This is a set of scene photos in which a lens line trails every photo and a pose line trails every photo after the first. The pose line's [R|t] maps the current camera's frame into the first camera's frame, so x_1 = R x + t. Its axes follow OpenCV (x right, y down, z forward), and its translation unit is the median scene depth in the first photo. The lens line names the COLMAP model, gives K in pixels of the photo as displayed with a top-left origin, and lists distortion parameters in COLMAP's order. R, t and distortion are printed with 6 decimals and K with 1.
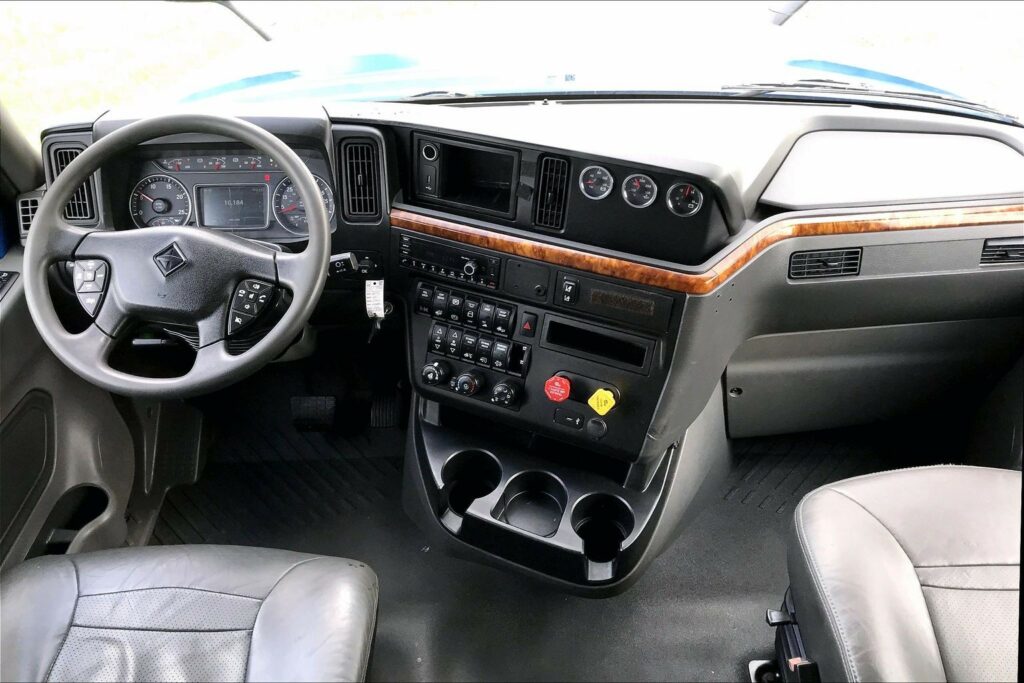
lens RADIAL K [[825.0, 0, 491.9], [0, 825.0, 336.9], [0, 0, 1]] dist [0.037048, -0.052412]
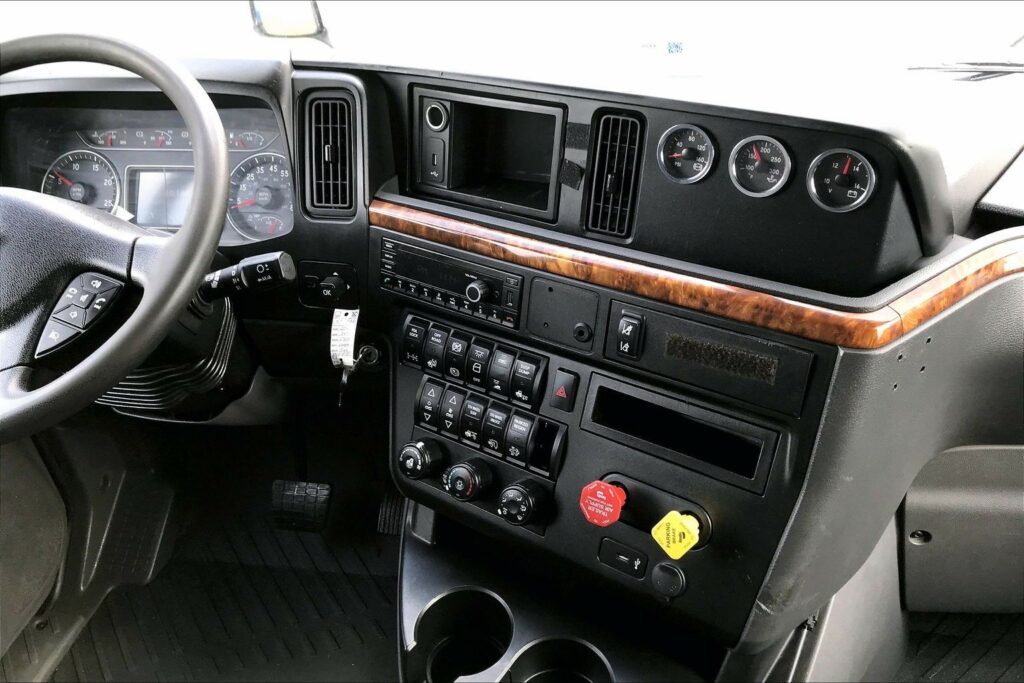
lens RADIAL K [[829.8, 0, 509.5], [0, 829.8, 330.8], [0, 0, 1]] dist [0.006772, -0.002256]
pose [[0.985179, 0.063373, -0.159393, 0.098031], [-0.083287, 0.989088, -0.121528, 0.019023], [0.149952, 0.133002, 0.979707, 0.389742]]
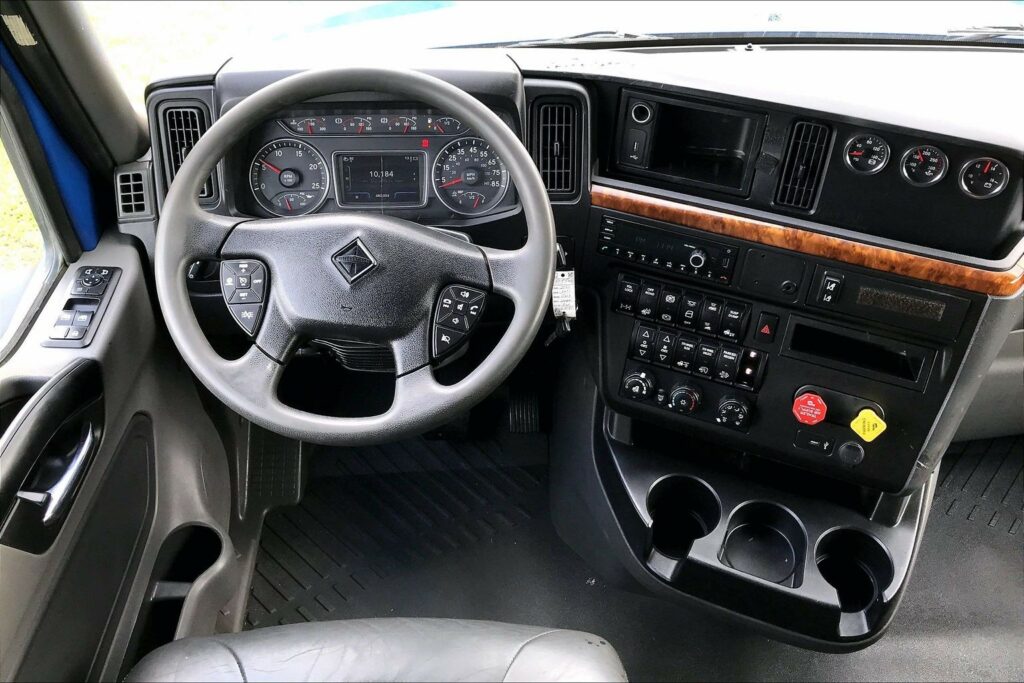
lens RADIAL K [[882.6, 0, 540.3], [0, 882.6, 312.4], [0, 0, 1]] dist [0.014463, -0.010693]
pose [[0.998090, -0.010406, 0.060894, -0.228021], [0.008061, 0.999221, 0.038630, -0.064866], [-0.061248, -0.038066, 0.997396, 0.145946]]
